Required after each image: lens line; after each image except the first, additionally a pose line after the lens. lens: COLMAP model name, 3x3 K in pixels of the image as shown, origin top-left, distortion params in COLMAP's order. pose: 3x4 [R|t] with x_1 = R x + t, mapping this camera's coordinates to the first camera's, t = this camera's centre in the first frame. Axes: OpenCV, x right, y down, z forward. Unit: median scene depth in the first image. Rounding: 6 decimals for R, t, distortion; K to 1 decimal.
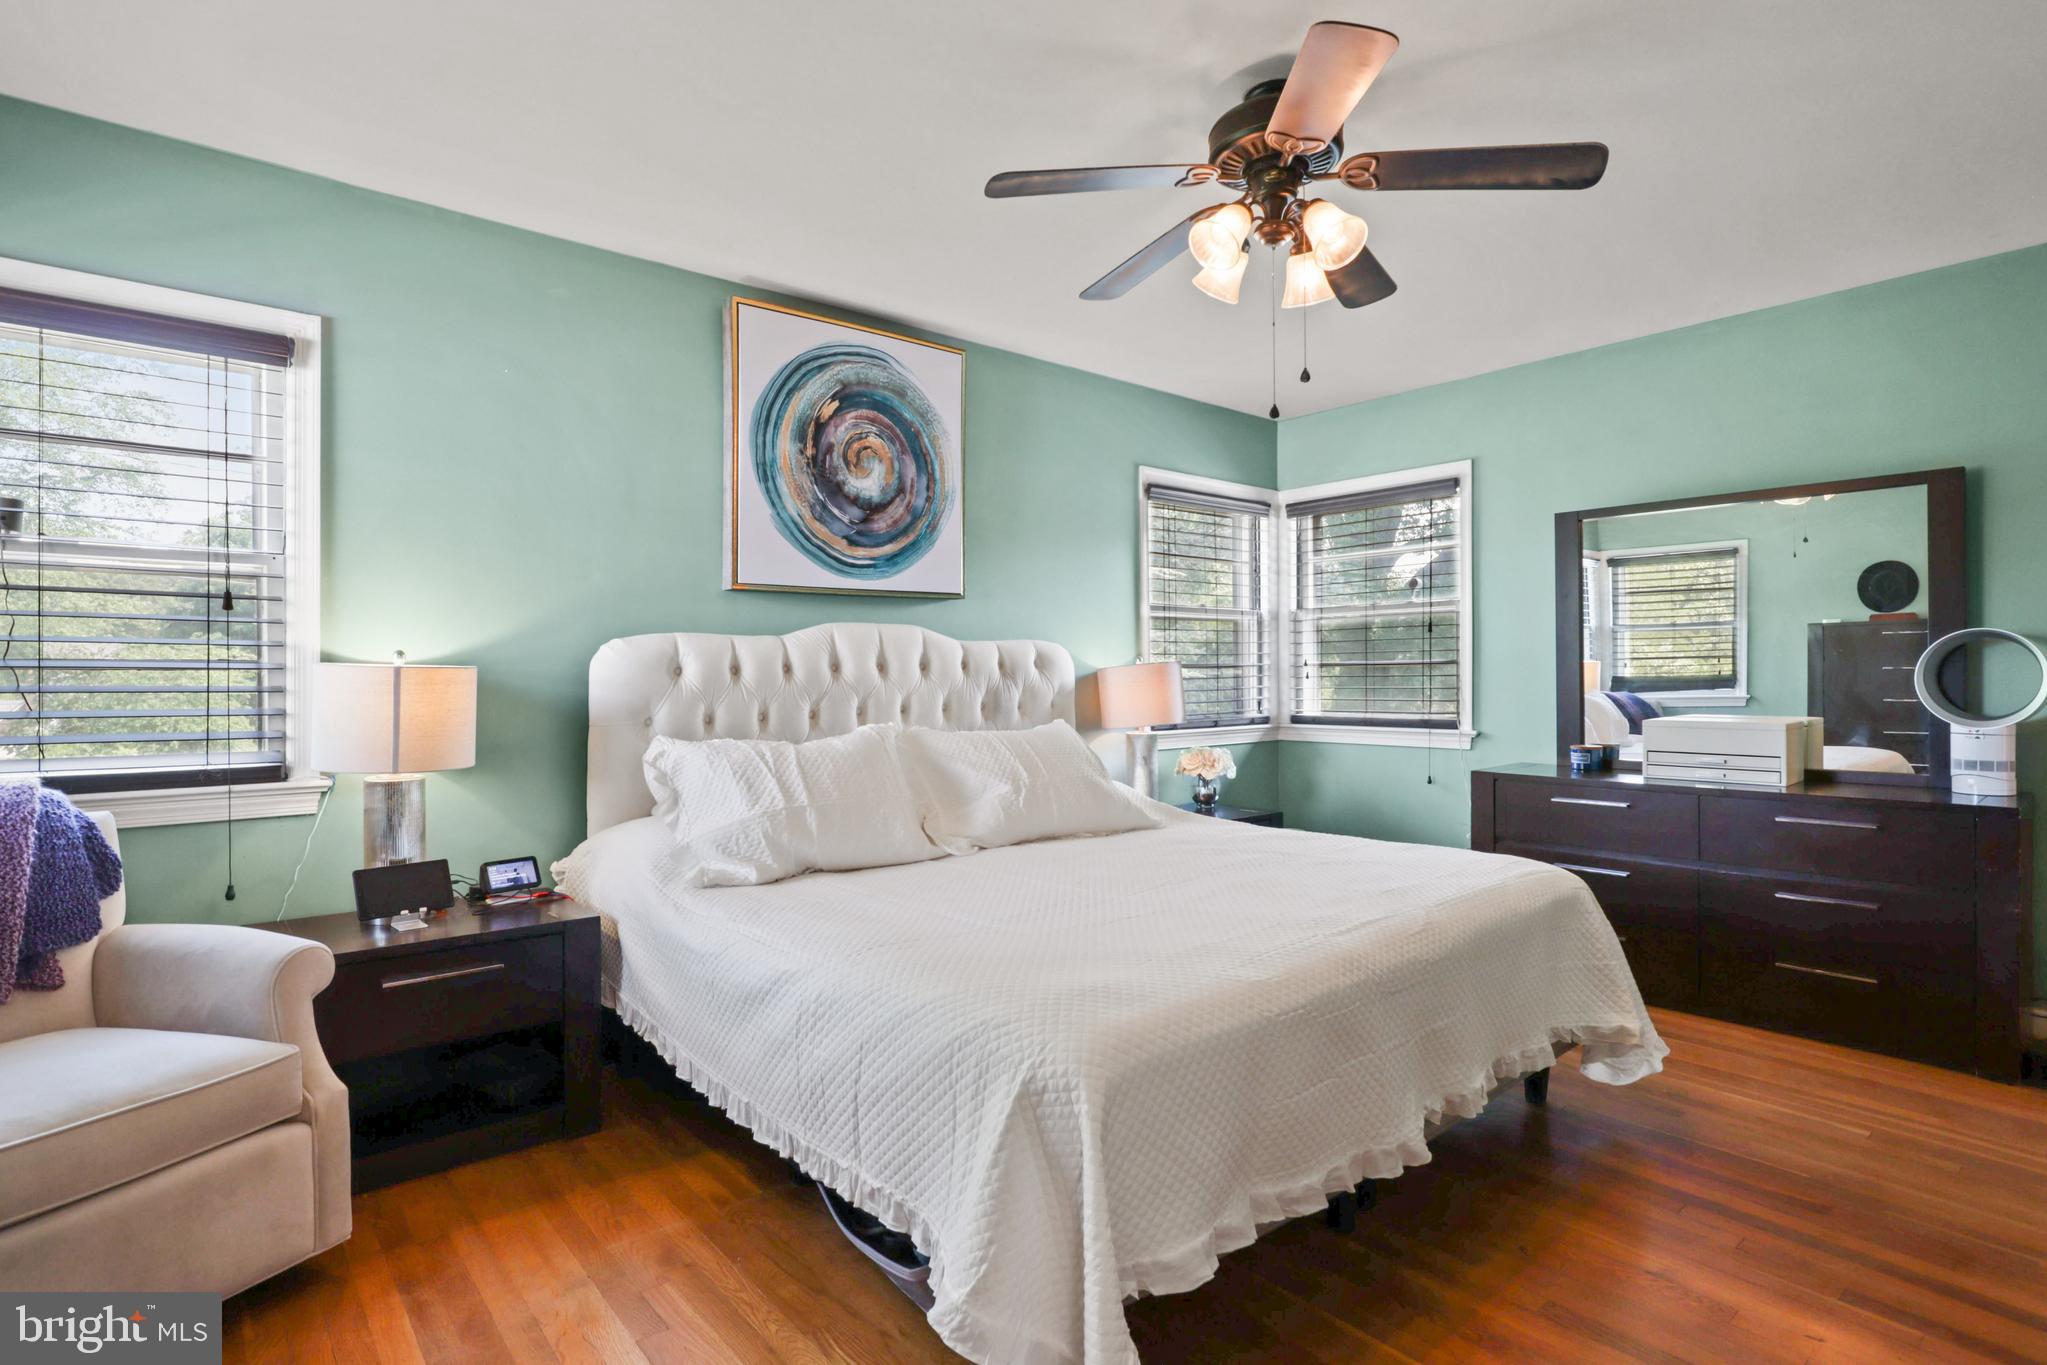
lens RADIAL K [[1075.2, 0, 1103.7], [0, 1075.2, 682.1], [0, 0, 1]] dist [-0.018660, 0.000506]
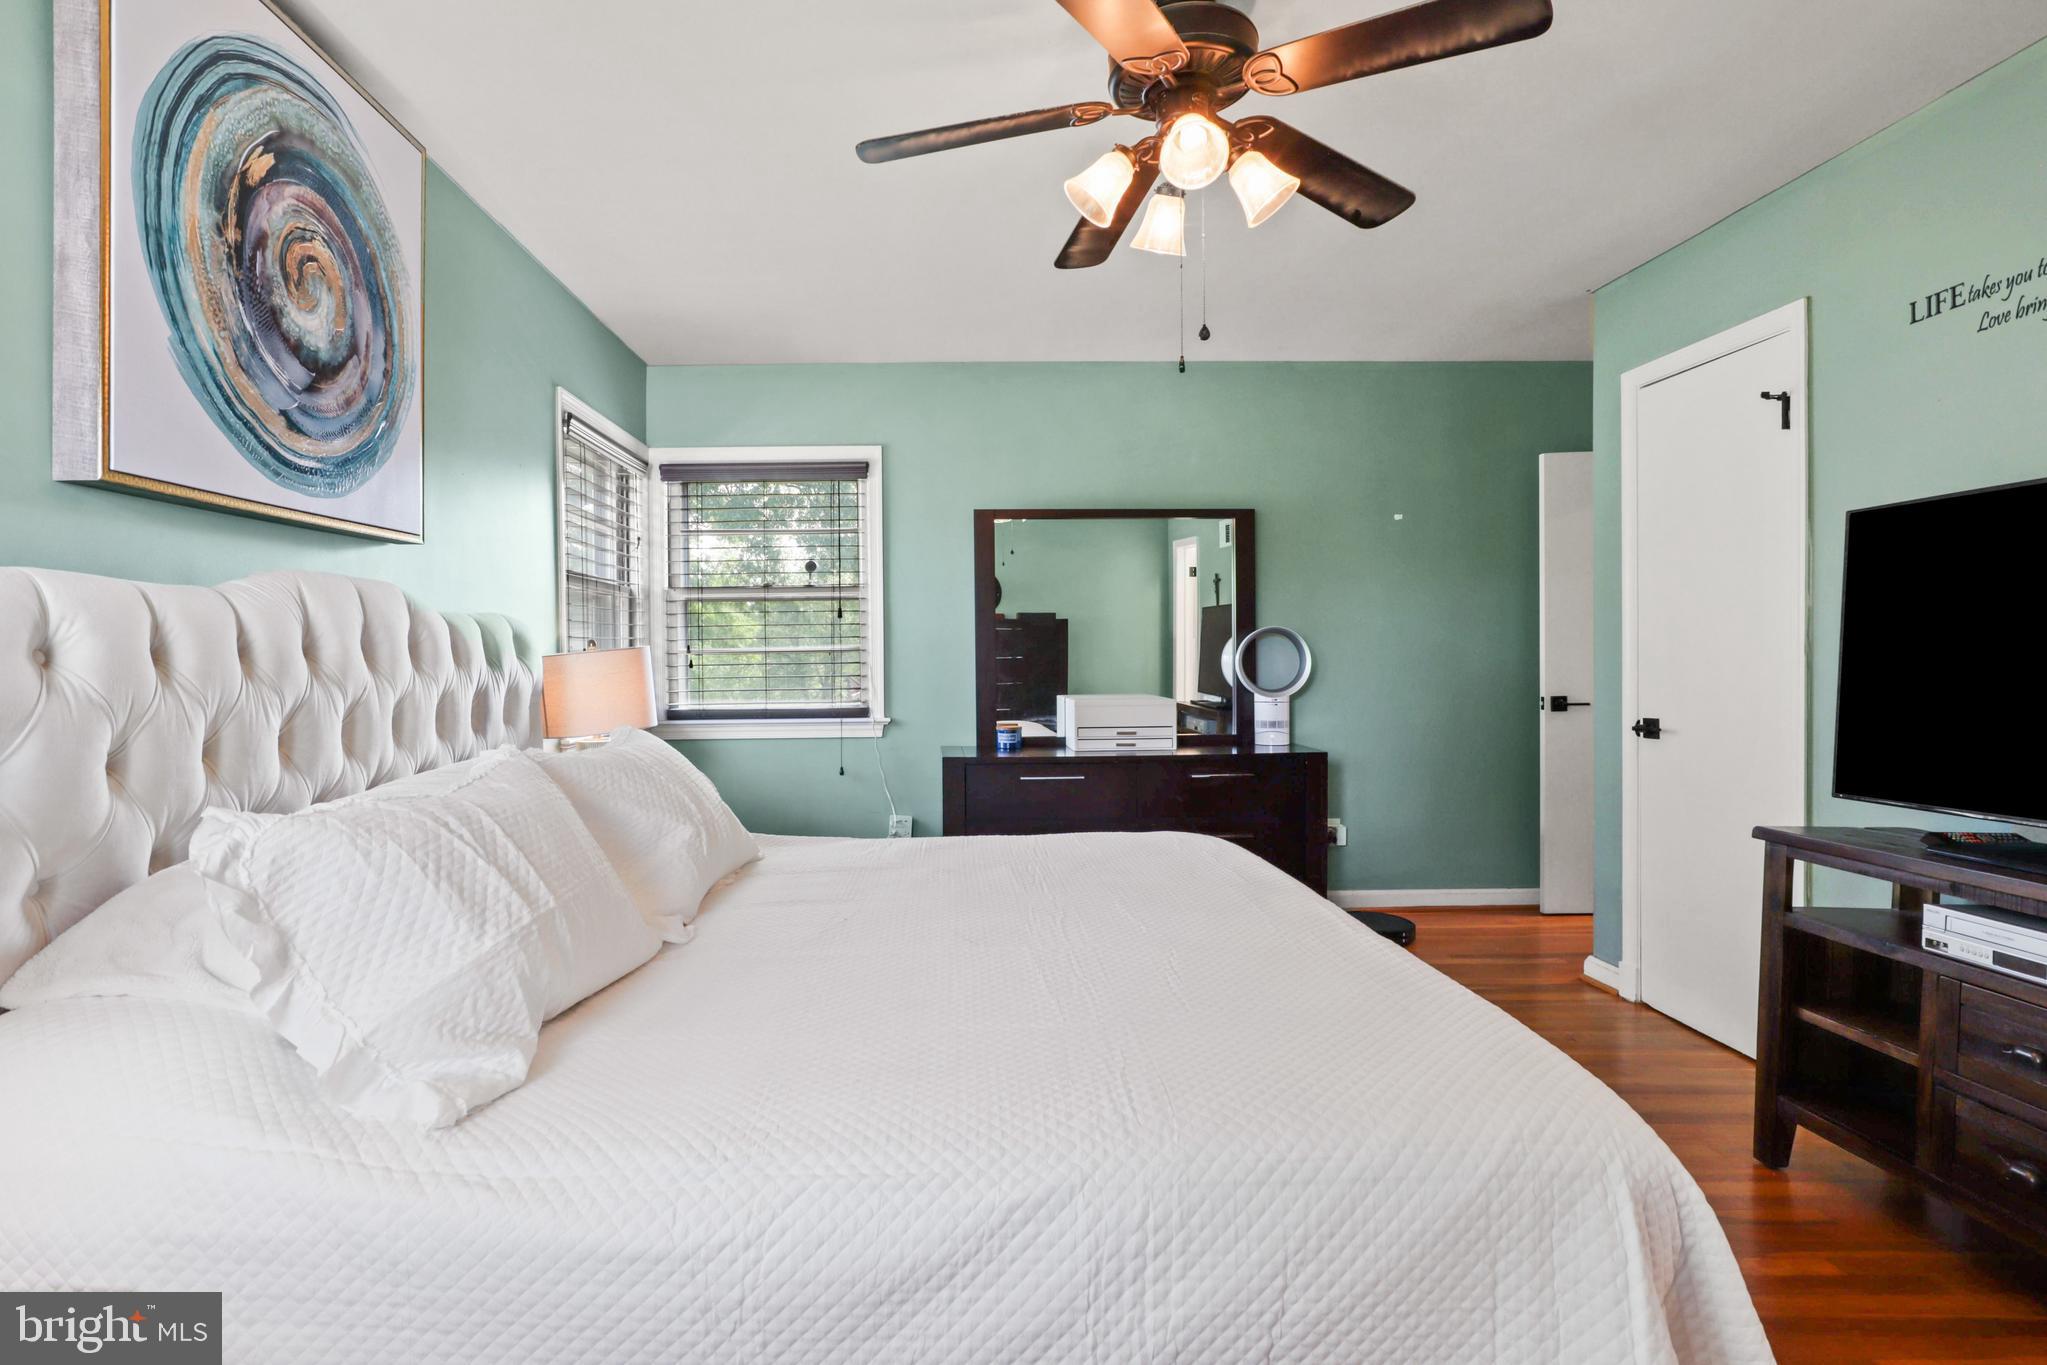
lens RADIAL K [[1016.6, 0, 1022.4], [0, 1016.6, 677.7], [0, 0, 1]] dist [0.000661, 0.000934]
pose [[0.647078, -0.016697, 0.762241, -0.391540], [0.012643, 0.999858, 0.011170, -0.001550], [-0.762319, 0.002409, 0.647197, 0.378860]]
